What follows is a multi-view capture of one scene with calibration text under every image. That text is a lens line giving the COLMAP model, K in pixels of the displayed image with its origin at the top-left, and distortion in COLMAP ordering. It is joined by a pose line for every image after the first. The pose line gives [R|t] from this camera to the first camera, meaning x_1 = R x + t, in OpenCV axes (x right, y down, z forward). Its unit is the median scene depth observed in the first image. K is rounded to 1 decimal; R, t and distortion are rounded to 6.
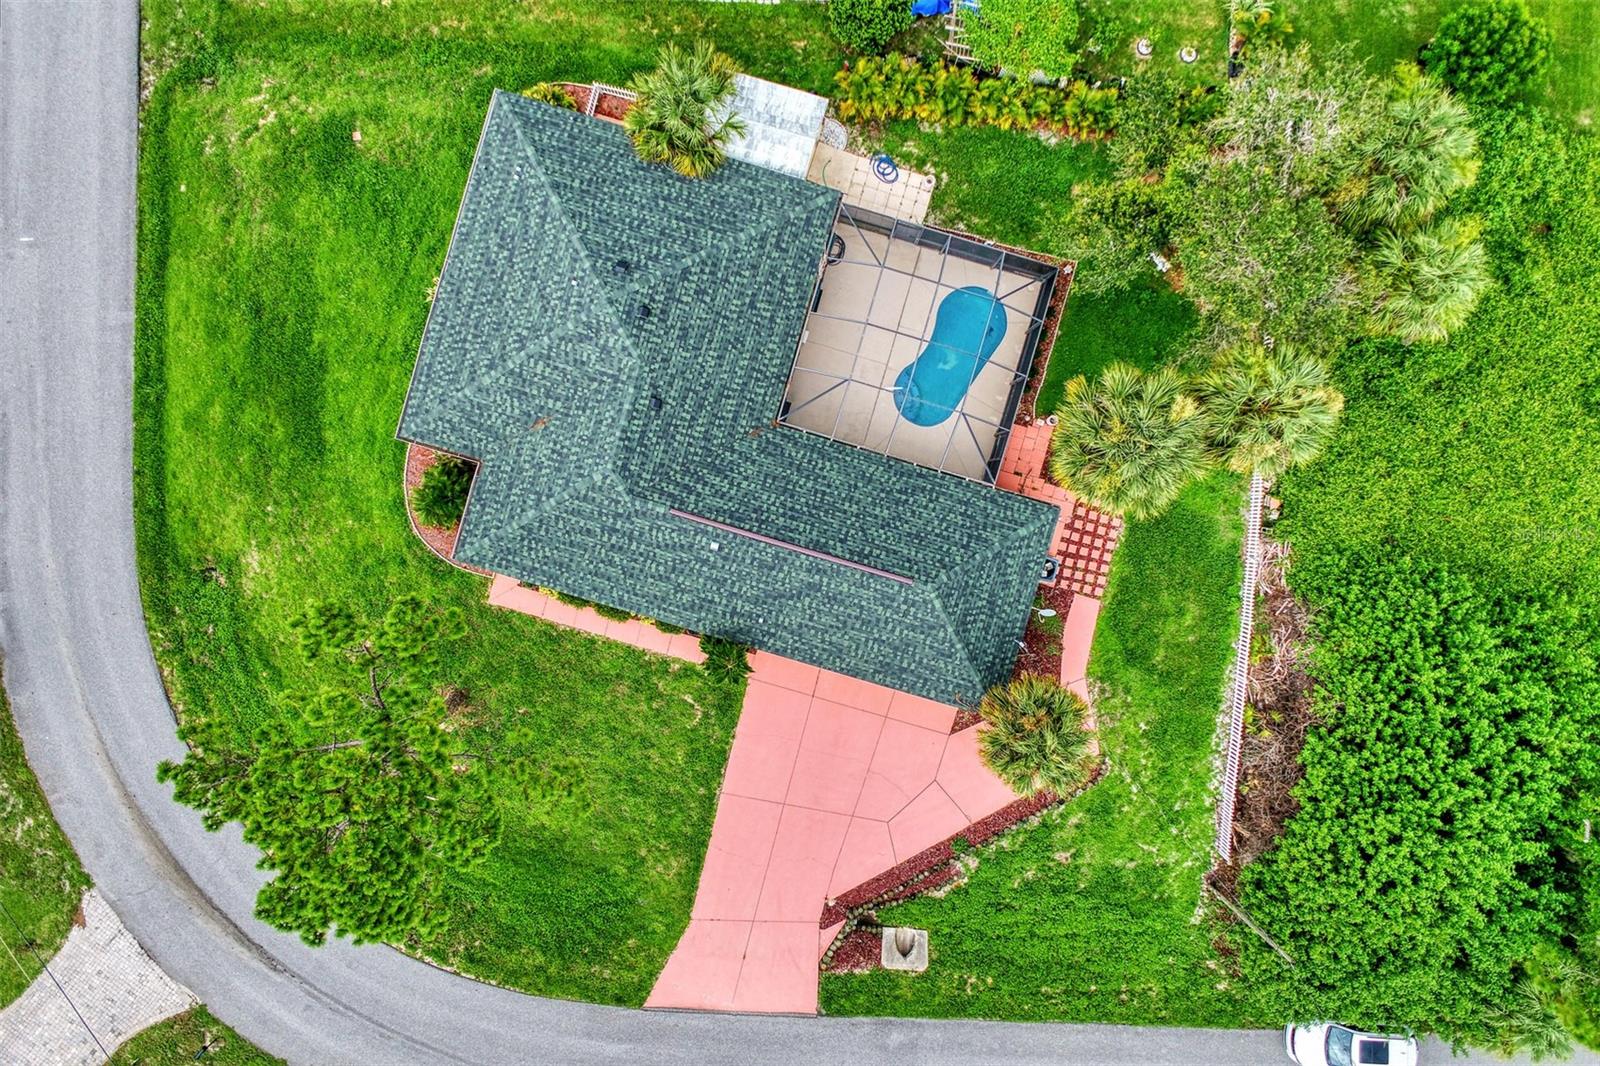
lens RADIAL K [[1080.3, 0, 800.8], [0, 1080.3, 532.8], [0, 0, 1]] dist [-0.012647, 0.000779]
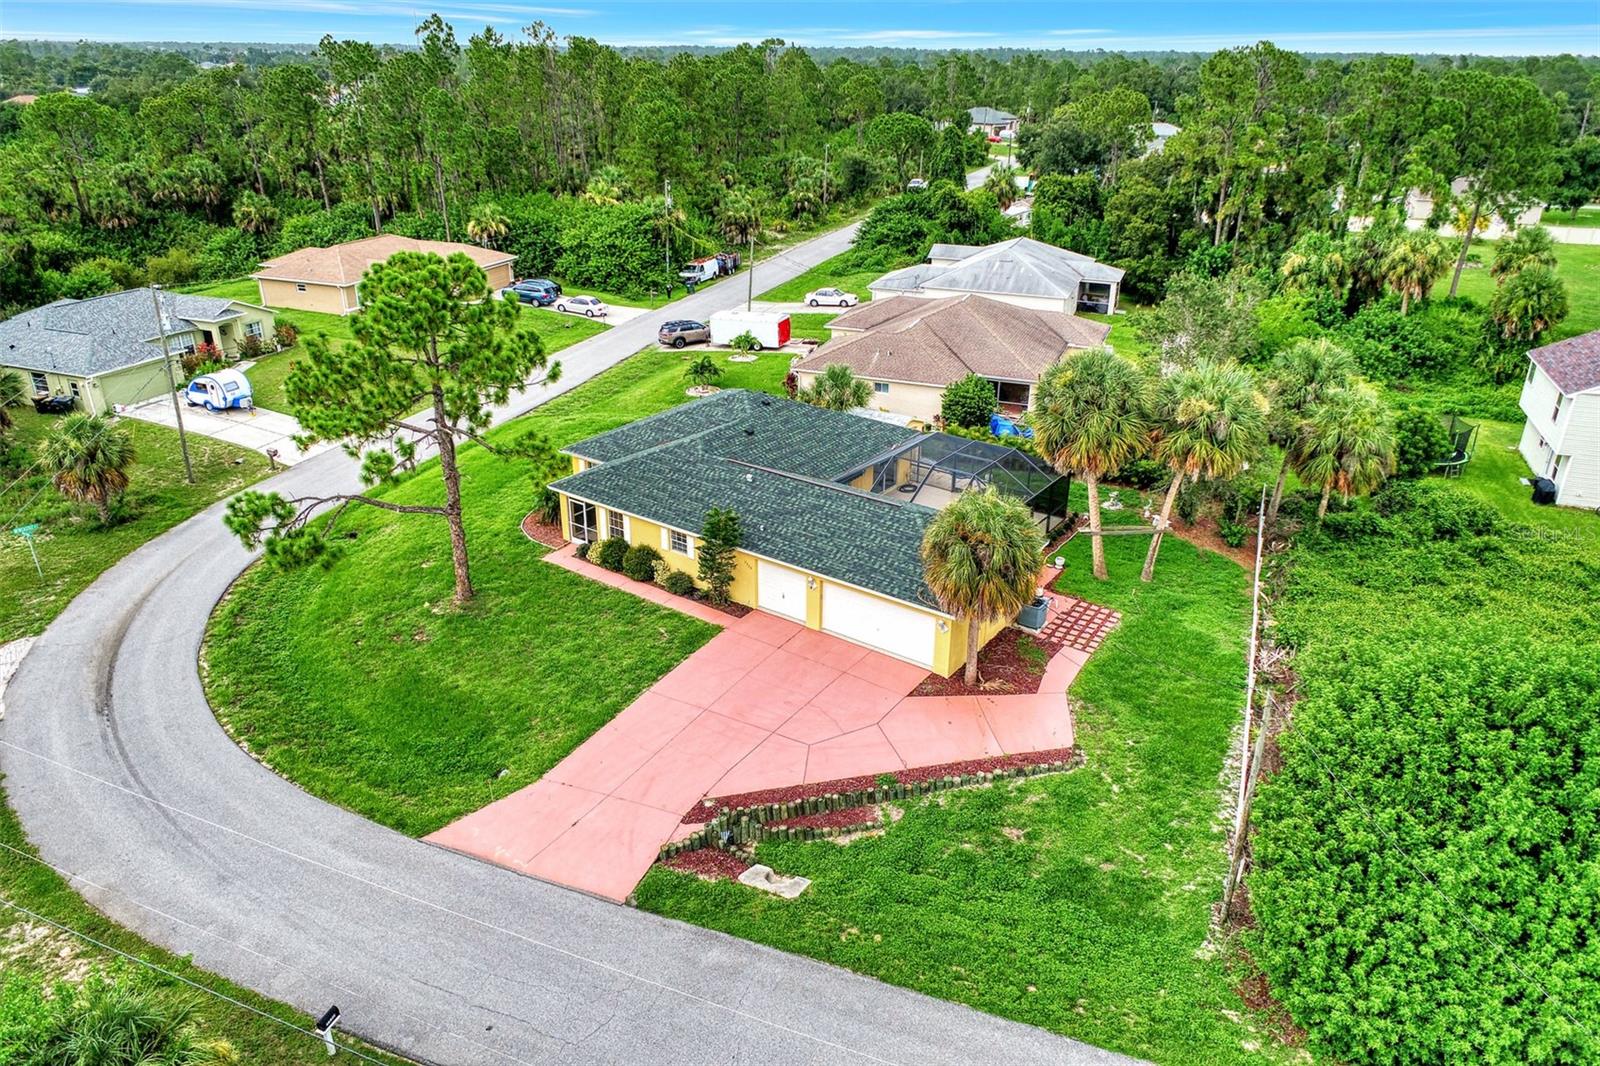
lens RADIAL K [[1074.2, 0, 803.1], [0, 1074.2, 539.5], [0, 0, 1]] dist [-0.008946, 0.005745]
pose [[0.945062, 0.134809, -0.297798, 0.304207], [-0.326769, 0.364858, -0.871837, 0.944406], [-0.008877, 0.921252, 0.388865, 0.526539]]
